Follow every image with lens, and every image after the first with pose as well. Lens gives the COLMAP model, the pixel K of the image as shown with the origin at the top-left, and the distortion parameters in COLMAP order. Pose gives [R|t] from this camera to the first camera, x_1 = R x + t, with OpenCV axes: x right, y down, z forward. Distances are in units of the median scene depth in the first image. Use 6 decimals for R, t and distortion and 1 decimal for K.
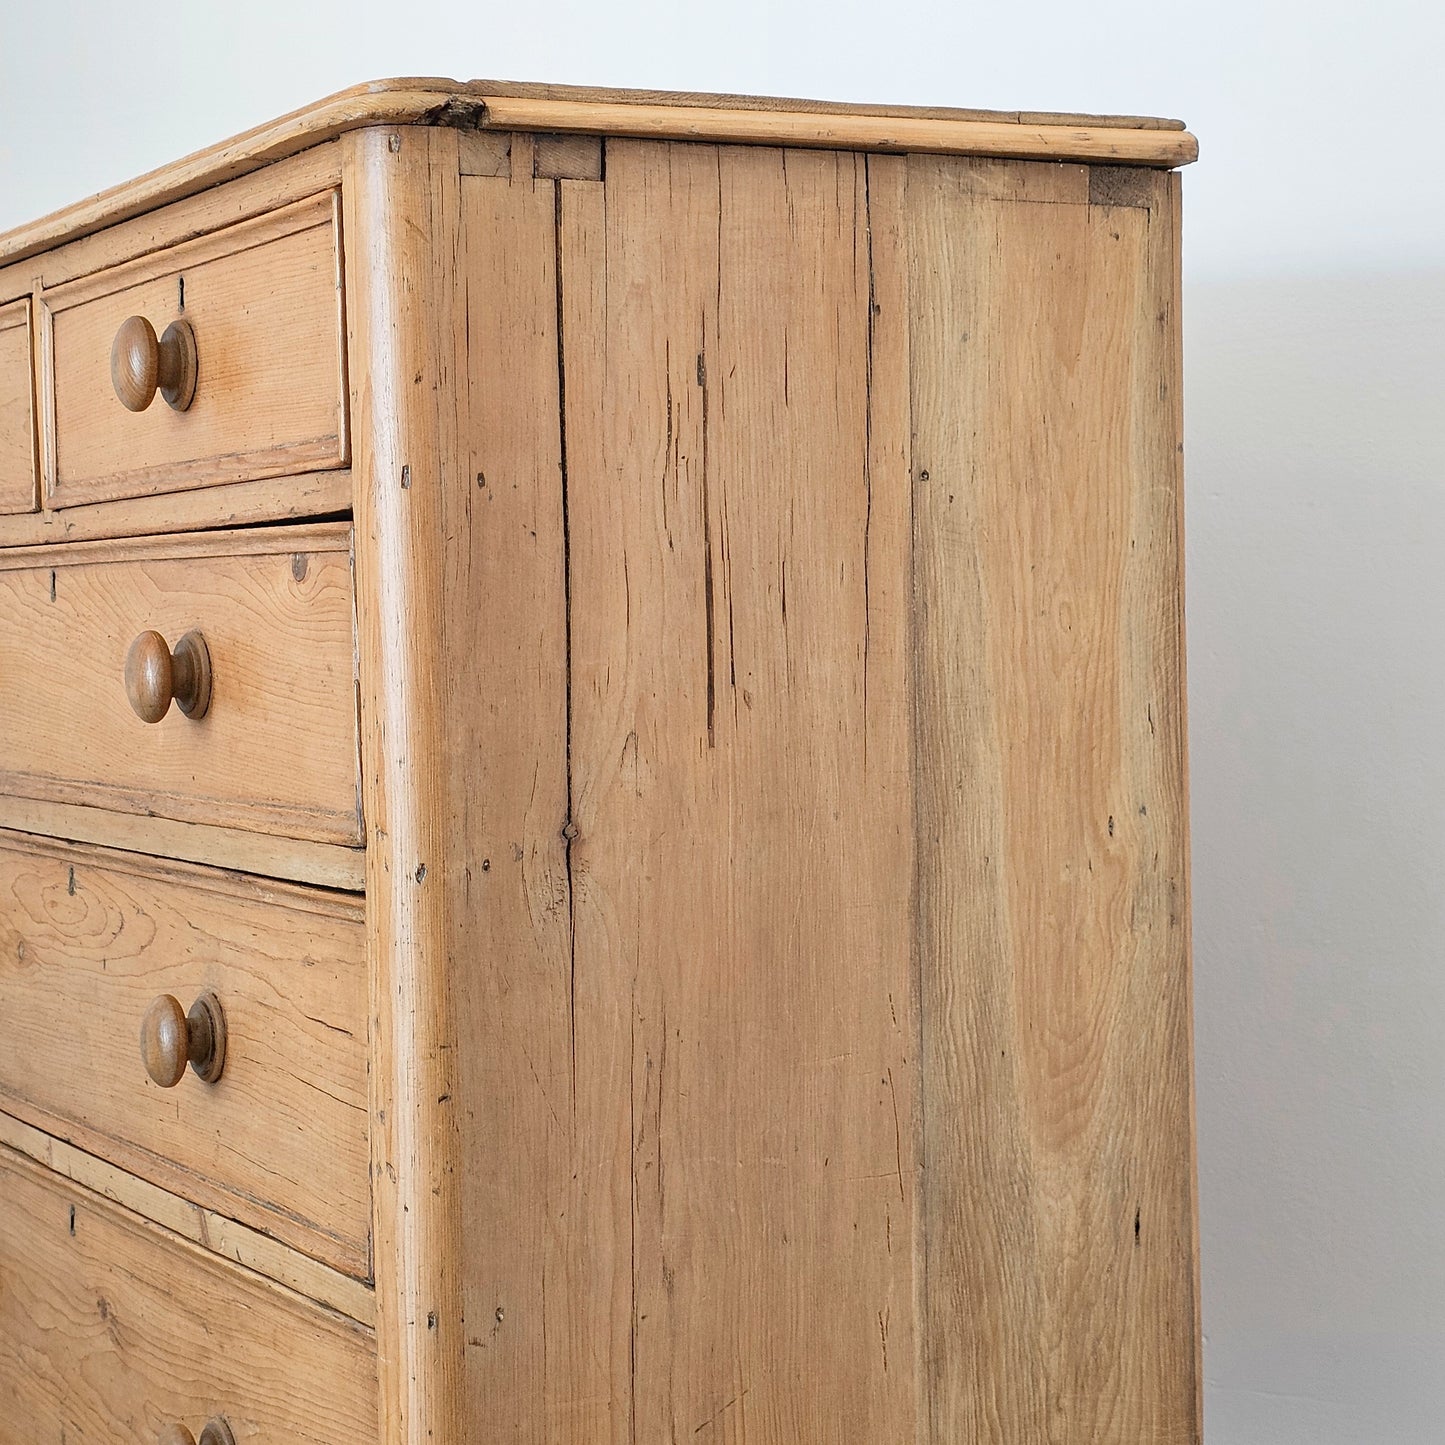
lens RADIAL K [[3135.1, 0, 781.6], [0, 3135.1, 723.7], [0, 0, 1]] dist [0.333552, -1.821641]
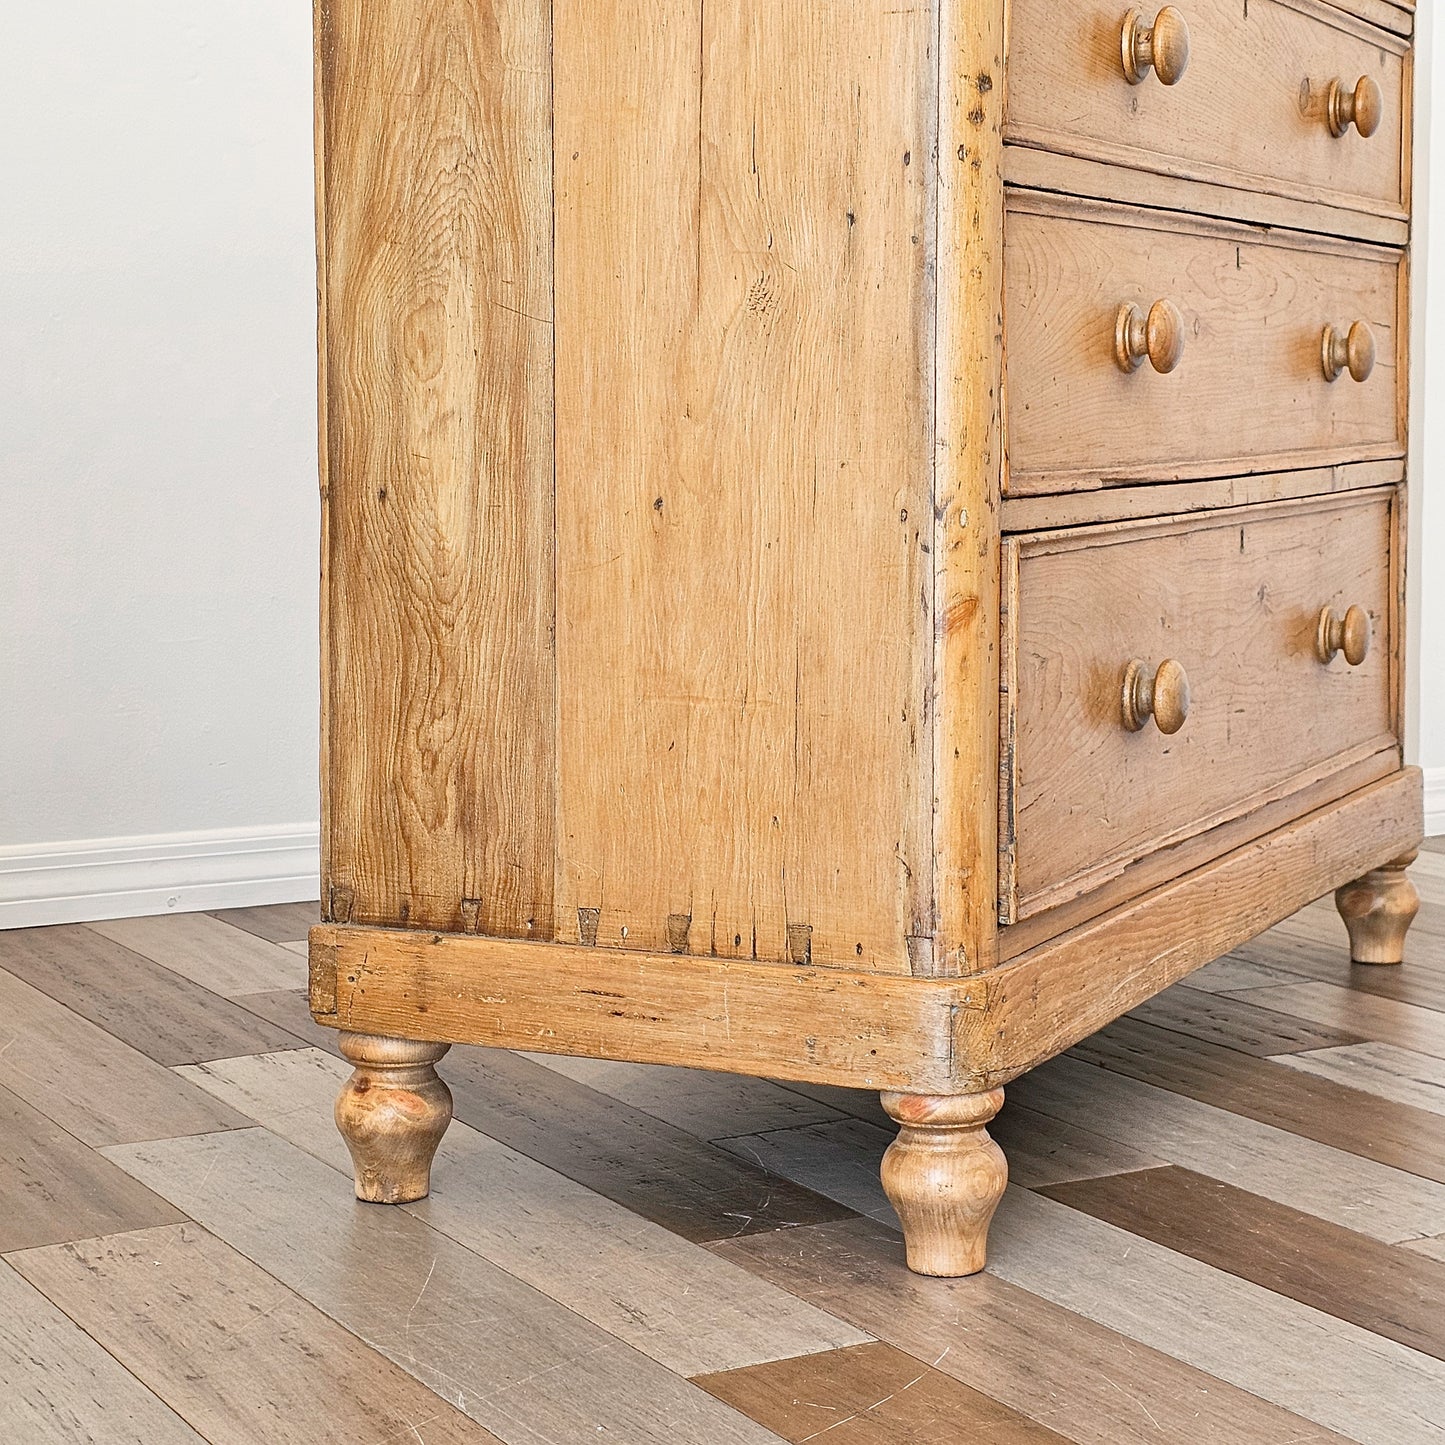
lens RADIAL K [[3001.6, 0, 838.6], [0, 3001.6, 644.4], [0, 0, 1]] dist [0.323312, -1.971669]
pose [[-0.604112, -0.043196, 0.795728, -1.333479], [0.049969, 0.994512, 0.091924, 0.104273], [-0.795331, 0.095294, -0.598638, 2.309341]]
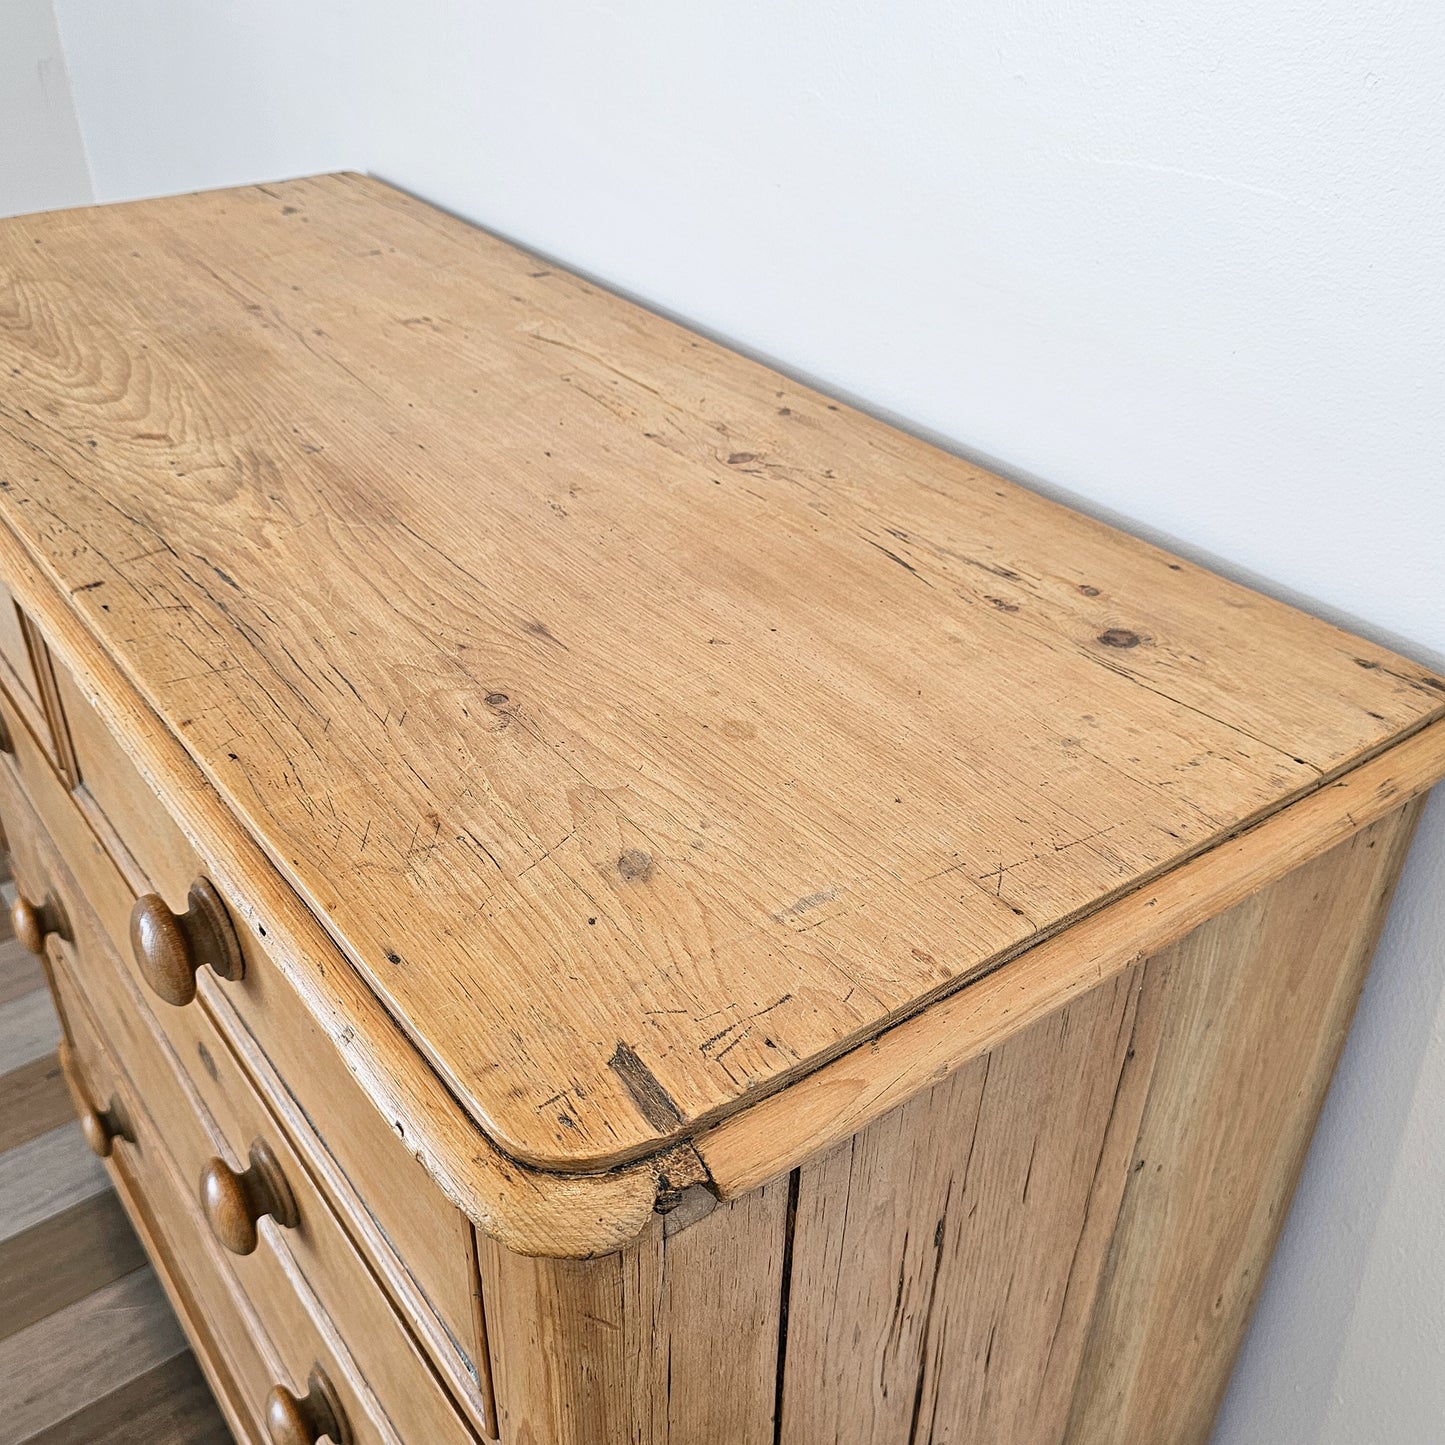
lens RADIAL K [[1486.9, 0, 722.5], [0, 1486.9, 722.5], [0, 0, 1]] dist [0.068091, -0.162241]
pose [[0.990513, -0.043748, 0.130267, -0.117455], [-0.028399, 0.862338, 0.505536, -0.394902], [-0.134450, -0.504440, 0.852915, 0.751882]]
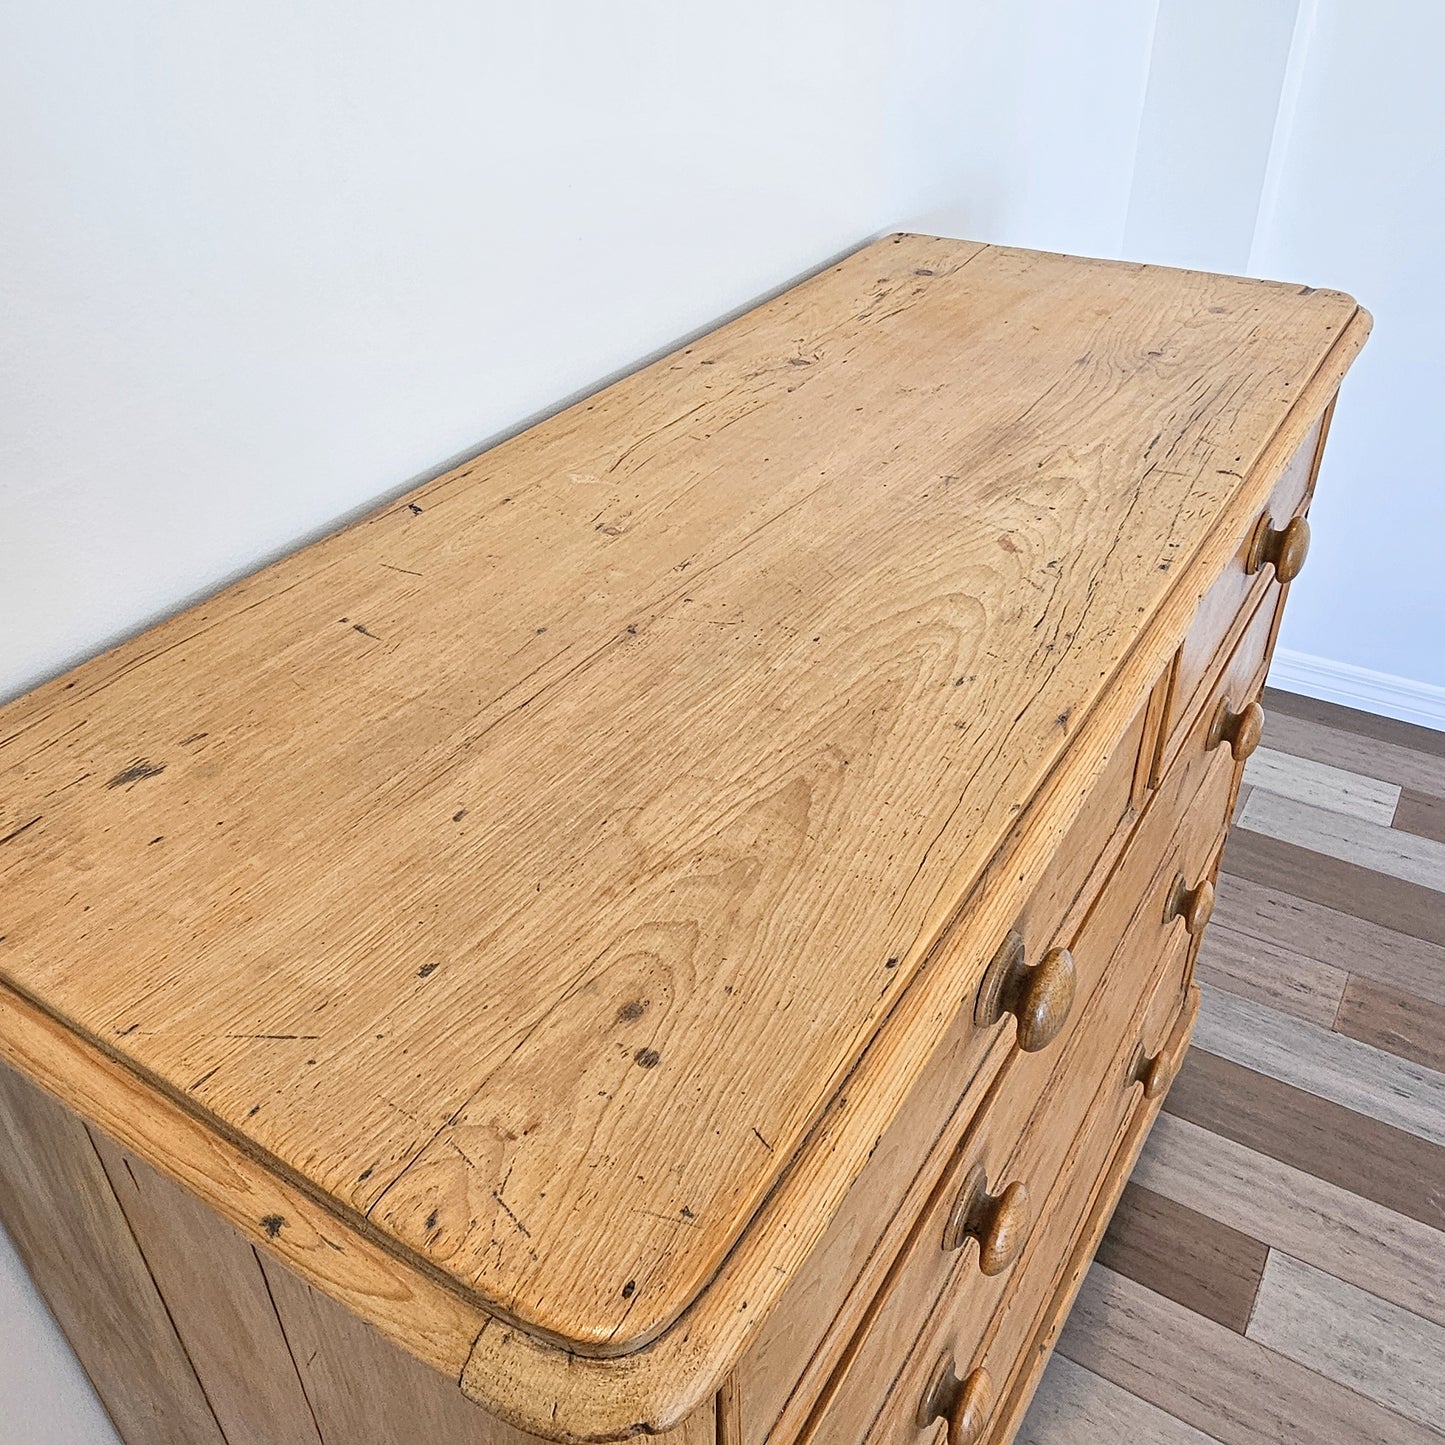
lens RADIAL K [[1299.9, 0, 718.1], [0, 1299.9, 667.6], [0, 0, 1]] dist [-0.004004, -0.005870]
pose [[-0.484336, -0.446125, 0.752590, -0.586555], [0.073438, 0.836451, 0.543099, -0.438057], [-0.871795, 0.318311, -0.372360, 1.595599]]
